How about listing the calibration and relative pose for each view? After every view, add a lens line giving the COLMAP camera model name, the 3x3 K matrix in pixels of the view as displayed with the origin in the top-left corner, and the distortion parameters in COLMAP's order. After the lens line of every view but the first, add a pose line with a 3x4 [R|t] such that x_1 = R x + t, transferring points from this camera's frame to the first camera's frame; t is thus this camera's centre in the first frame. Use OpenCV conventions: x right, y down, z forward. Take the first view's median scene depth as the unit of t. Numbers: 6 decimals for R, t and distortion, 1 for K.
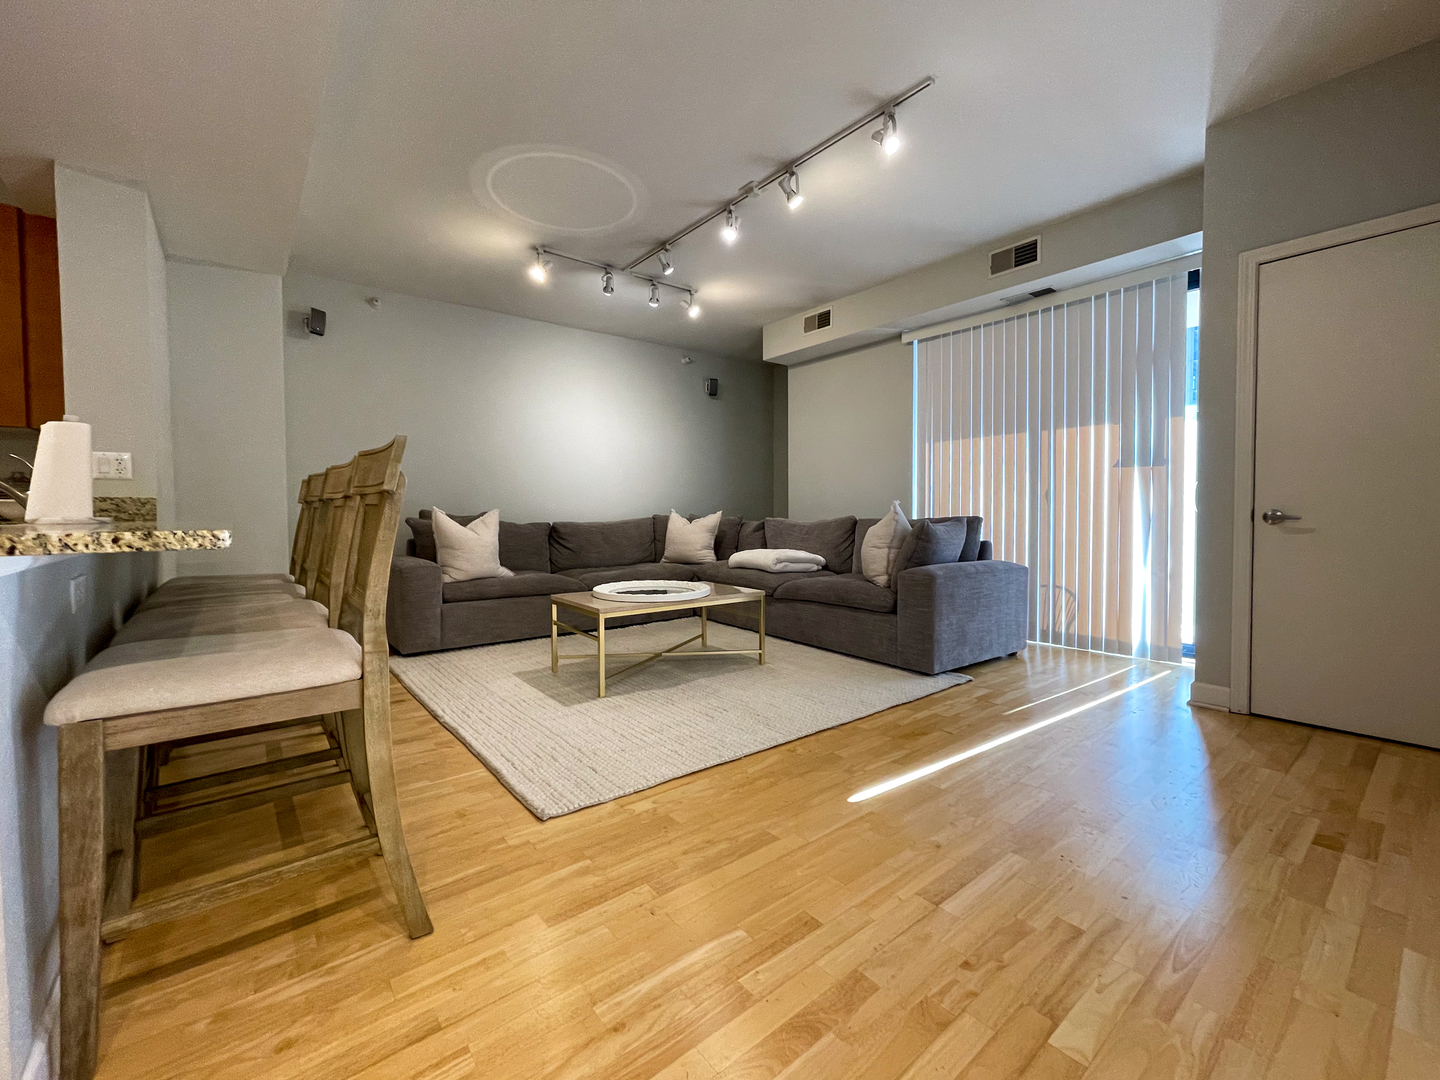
lens RADIAL K [[584.3, 0, 740.0], [0, 584.3, 533.9], [0, 0, 1]] dist [-0.004410, 0.000619]
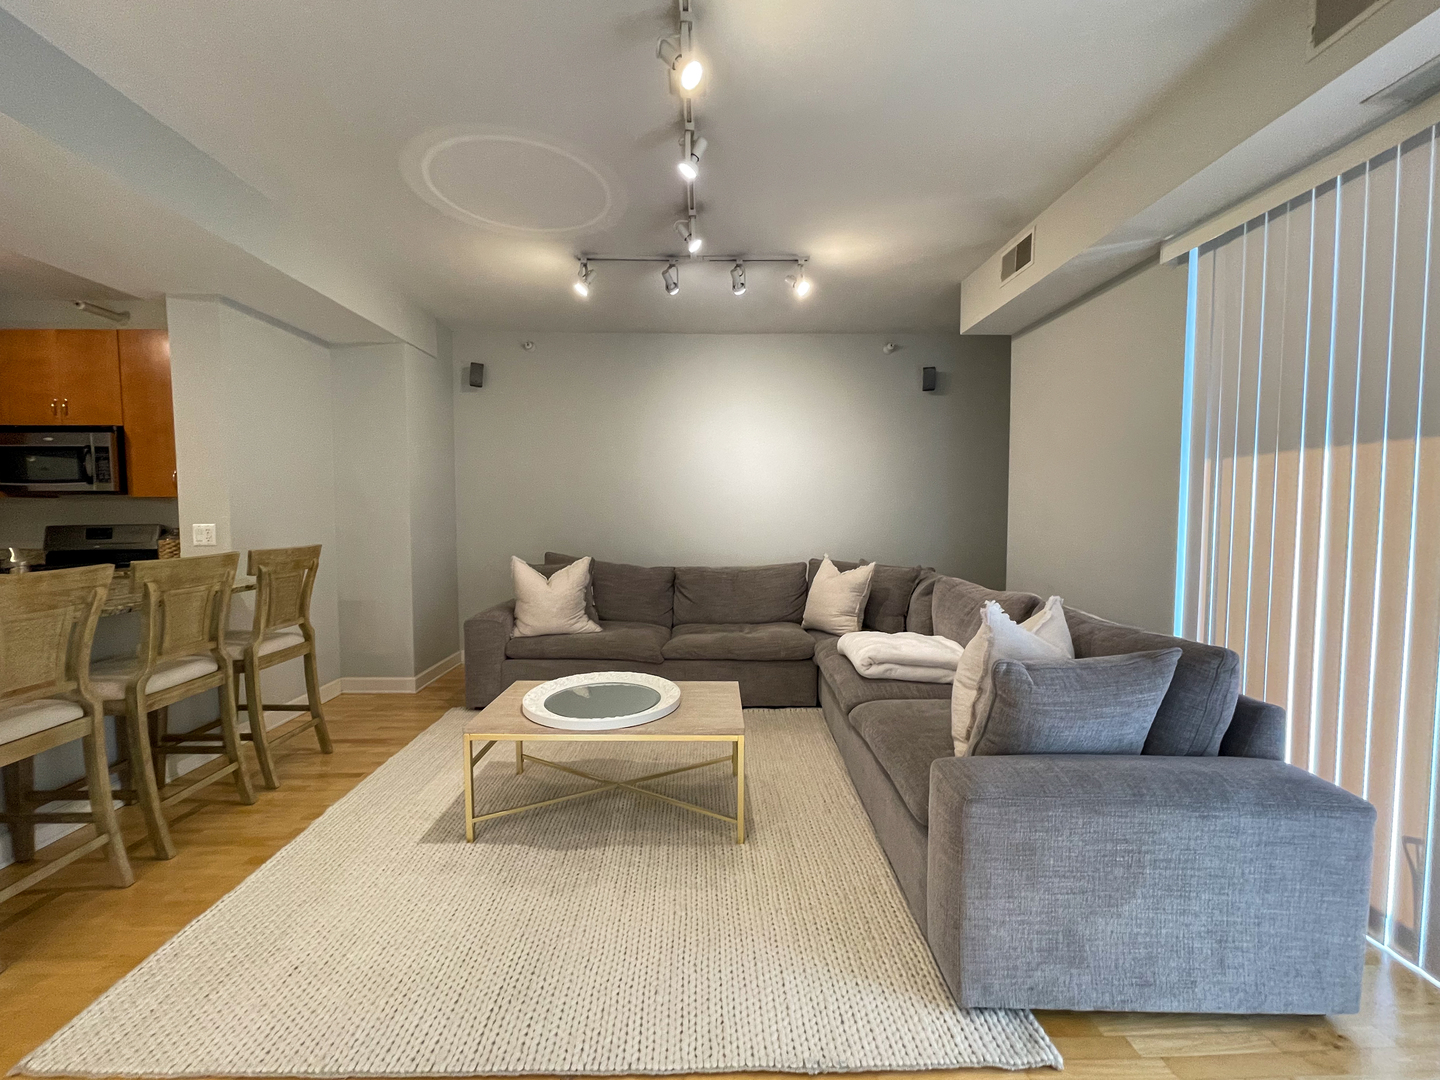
lens RADIAL K [[610.5, 0, 752.0], [0, 610.5, 543.0], [0, 0, 1]] dist [0.001597, 0.000334]
pose [[0.792768, 0.041701, -0.608095, 0.407884], [-0.026894, 0.999078, 0.033452, -0.114617], [0.608930, -0.010165, 0.793159, 0.449095]]
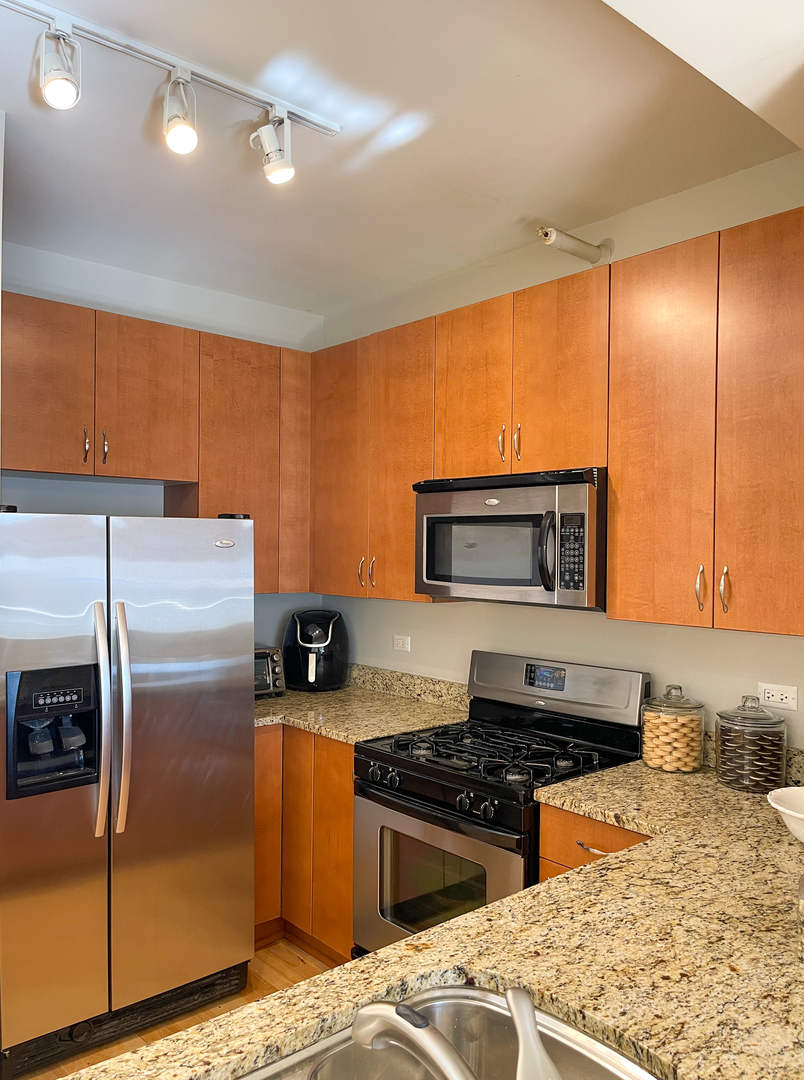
lens RADIAL K [[807.4, 0, 402.0], [0, 807.4, 540.0], [0, 0, 1]] dist [0.001532, 0.000120]
pose [[0.034043, 0.008037, -0.999388, -0.399096], [-0.040397, 0.999162, 0.006659, -0.186222], [0.998604, 0.040146, 0.034339, 0.443309]]
